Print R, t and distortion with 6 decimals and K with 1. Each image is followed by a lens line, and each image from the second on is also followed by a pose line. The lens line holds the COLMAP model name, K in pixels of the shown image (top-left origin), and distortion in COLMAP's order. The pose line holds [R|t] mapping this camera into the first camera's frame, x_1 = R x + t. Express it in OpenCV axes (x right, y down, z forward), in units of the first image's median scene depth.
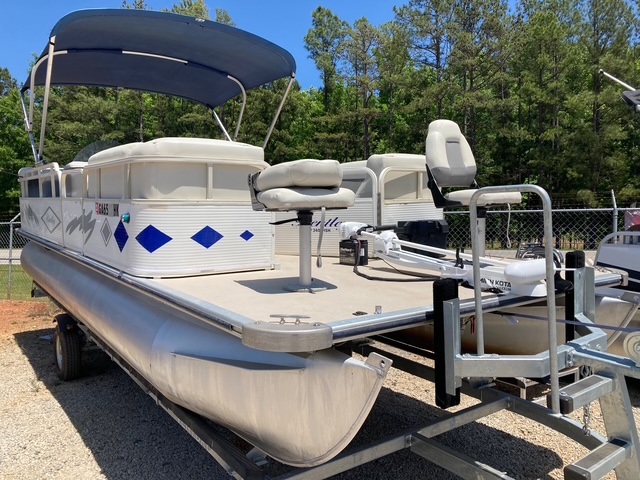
lens RADIAL K [[538.3, 0, 320.0], [0, 538.3, 240.0], [0, 0, 1]] dist [0.005000, -0.002600]
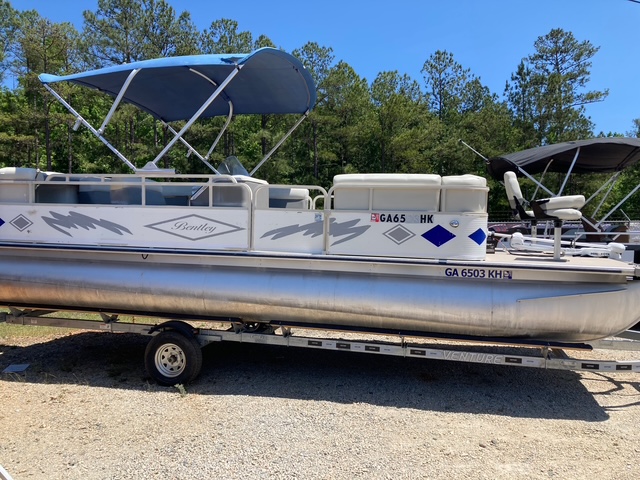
lens RADIAL K [[538.3, 0, 320.0], [0, 538.3, 240.0], [0, 0, 1]] dist [0.005000, -0.002600]
pose [[0.759741, -0.018621, 0.649959, -1.315479], [0.035146, 0.999305, -0.012453, 0.011637], [-0.649275, 0.032304, 0.759867, 0.069027]]
